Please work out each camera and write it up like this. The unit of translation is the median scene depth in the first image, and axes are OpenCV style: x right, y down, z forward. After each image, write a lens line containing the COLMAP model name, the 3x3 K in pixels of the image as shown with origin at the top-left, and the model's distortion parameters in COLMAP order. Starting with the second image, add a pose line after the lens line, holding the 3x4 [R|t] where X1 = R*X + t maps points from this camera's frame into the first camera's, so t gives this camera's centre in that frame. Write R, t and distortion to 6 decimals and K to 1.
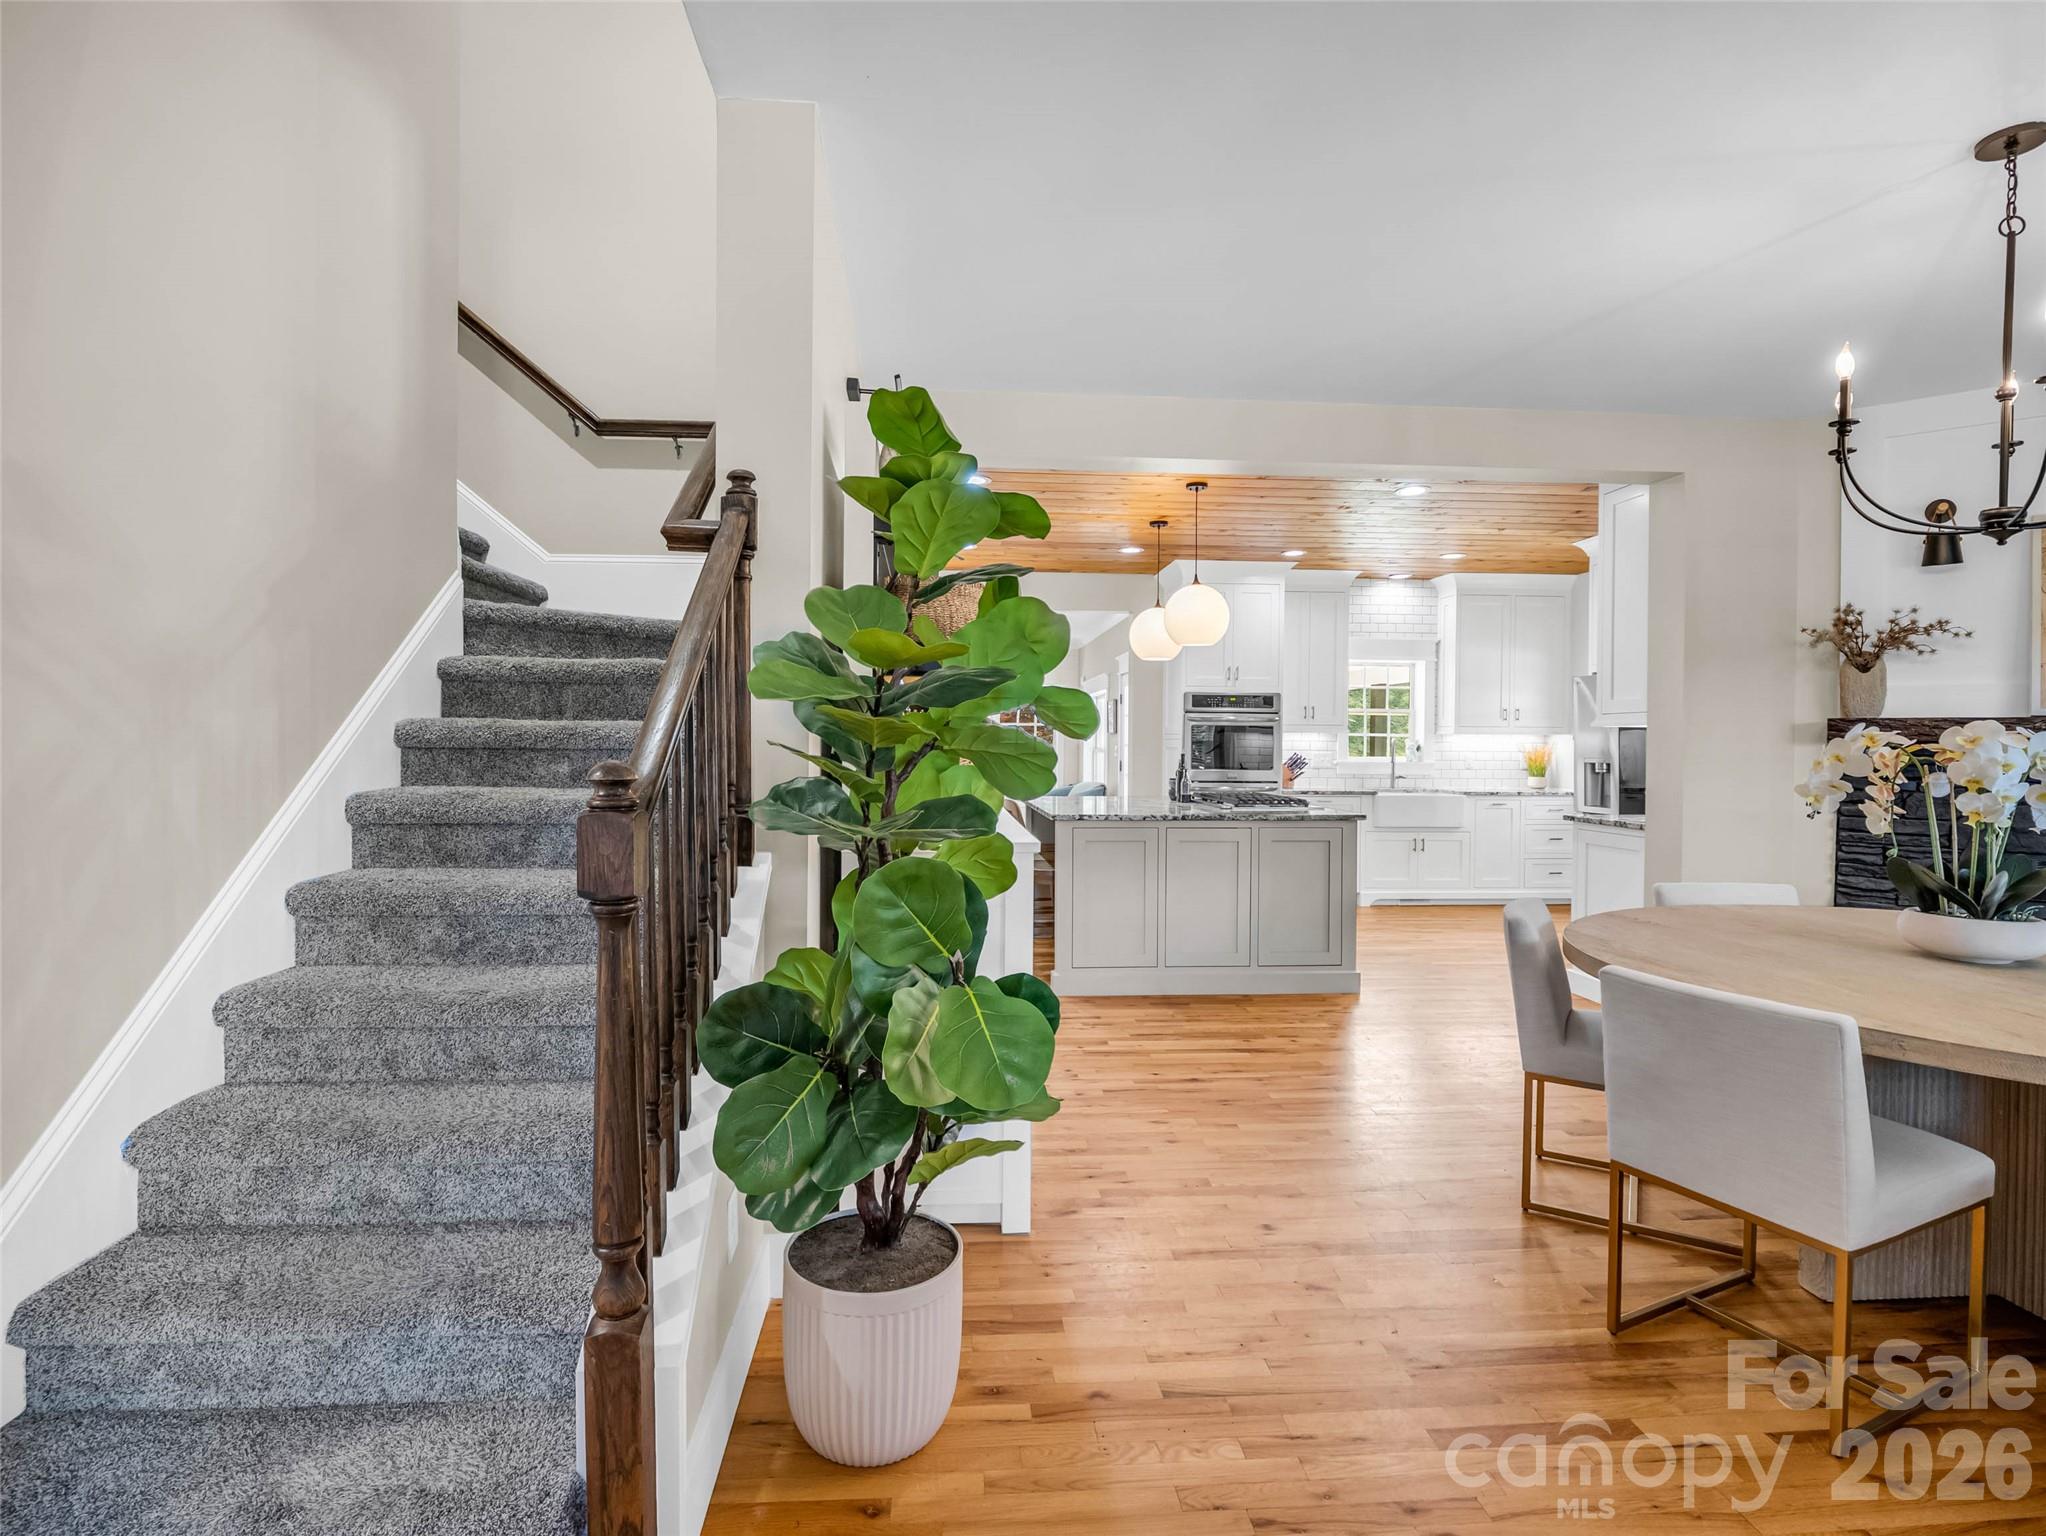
lens RADIAL K [[1023.8, 0, 990.2], [0, 1023.8, 750.0], [0, 0, 1]] dist [-0.012724, -0.000598]
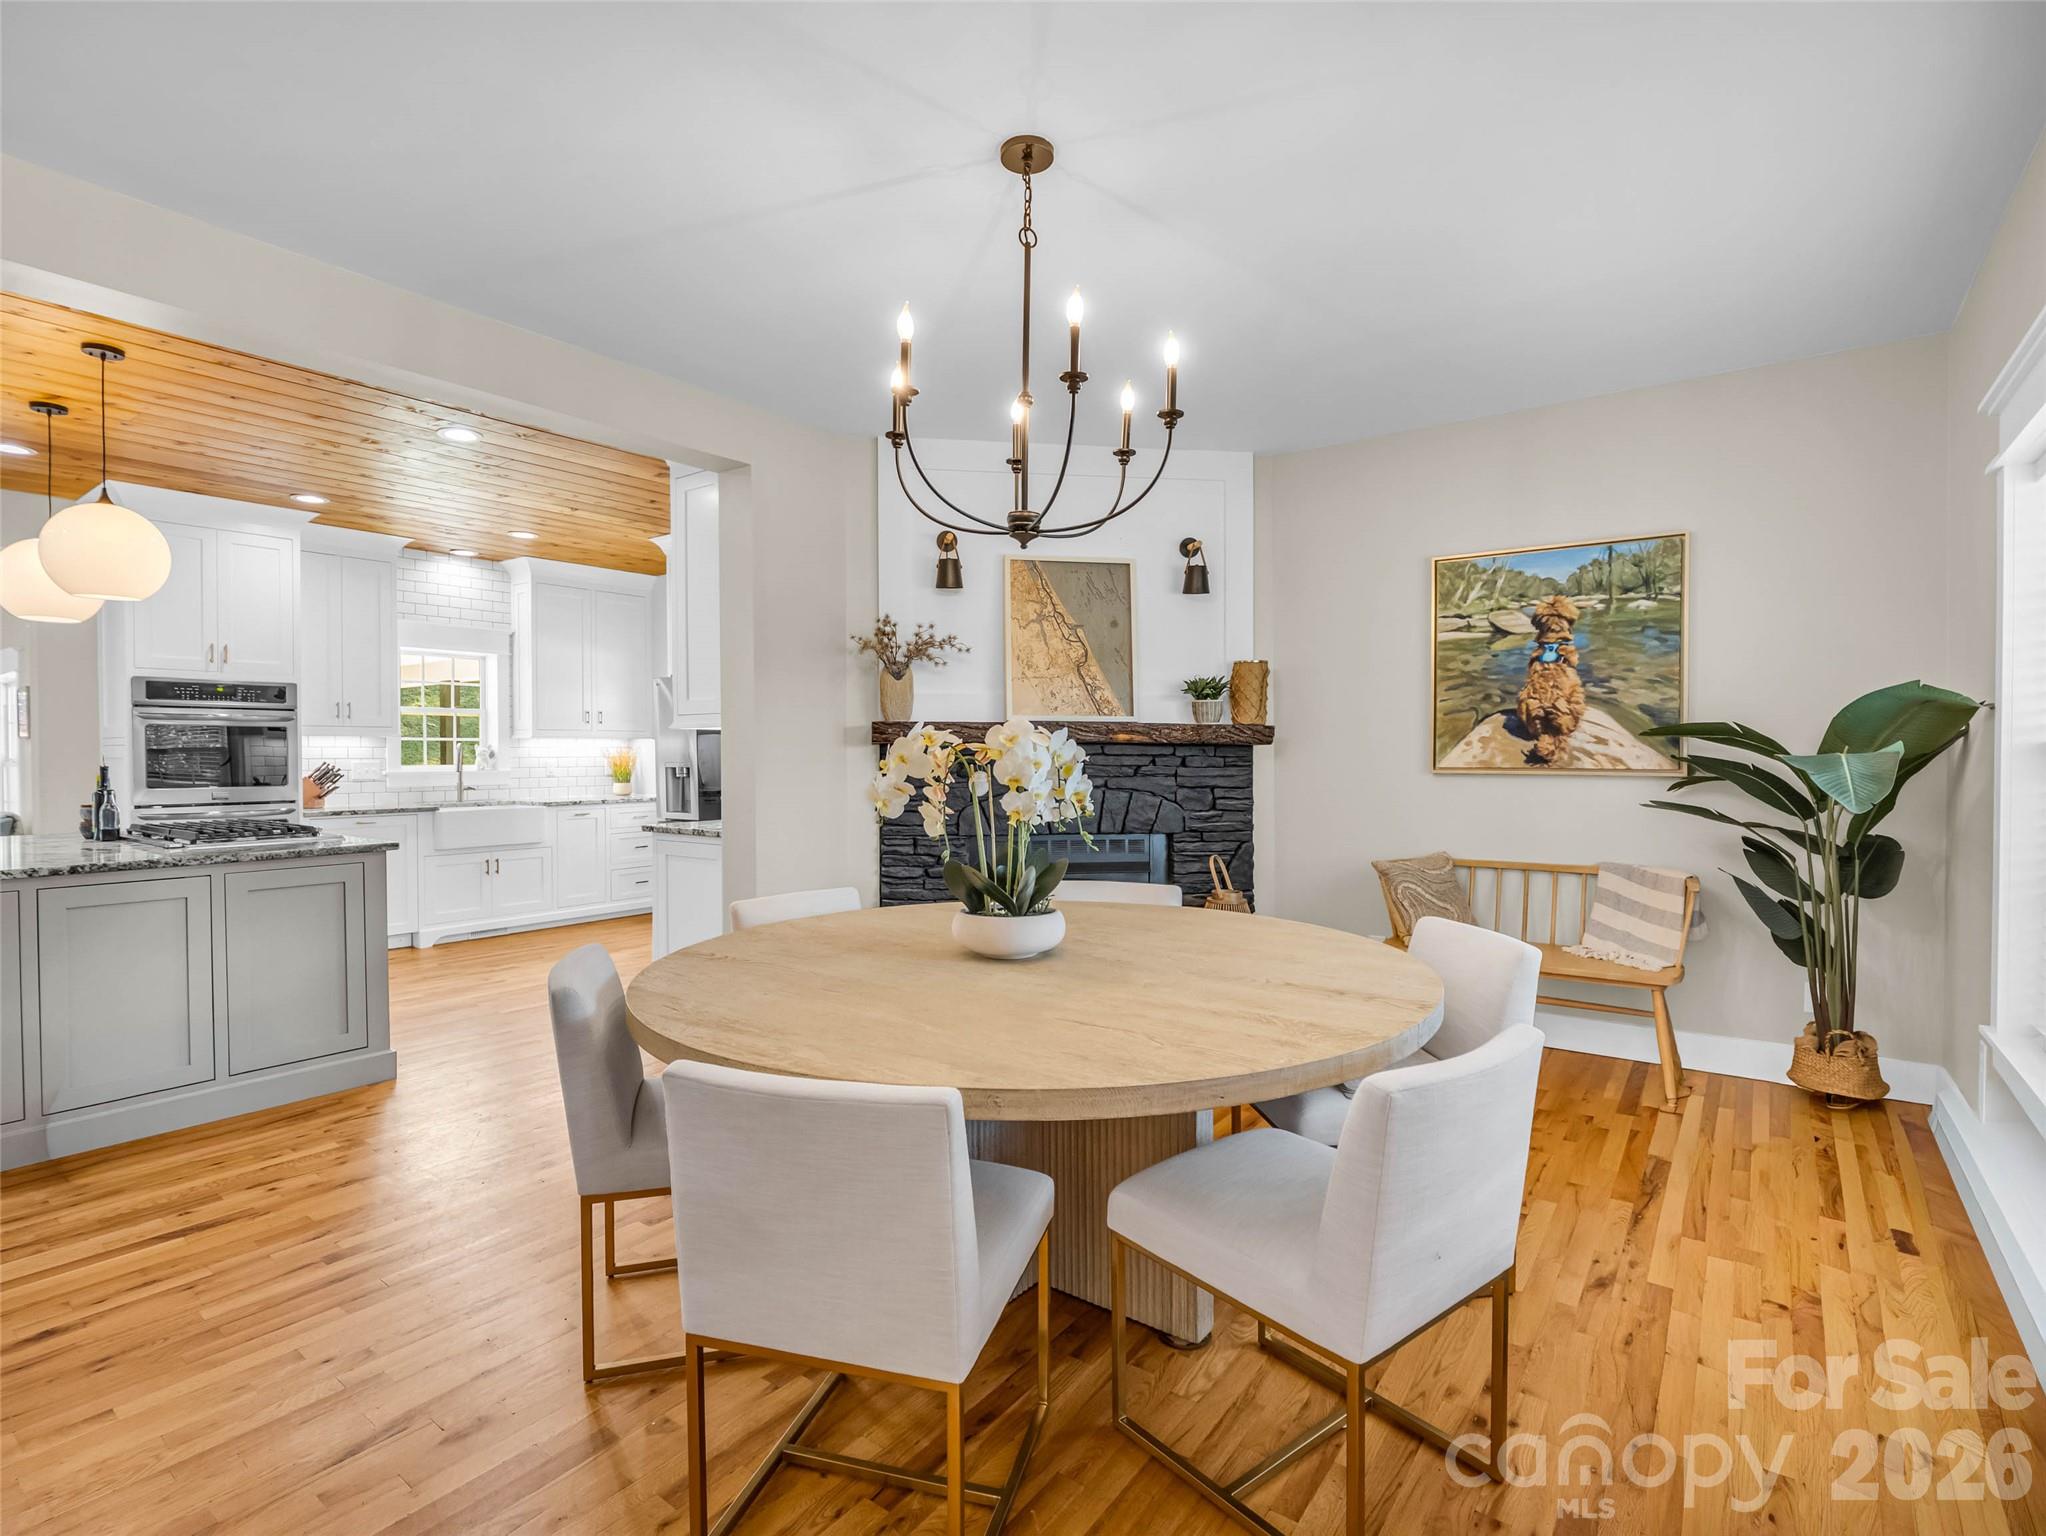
lens RADIAL K [[1023.8, 0, 1017.2], [0, 1023.8, 782.0], [0, 0, 1]] dist [-0.012724, -0.000598]
pose [[0.658176, -0.030870, 0.752231, 0.101389], [0.012227, 0.999466, 0.030318, 0.001218], [-0.752765, -0.010757, 0.658201, 0.154467]]
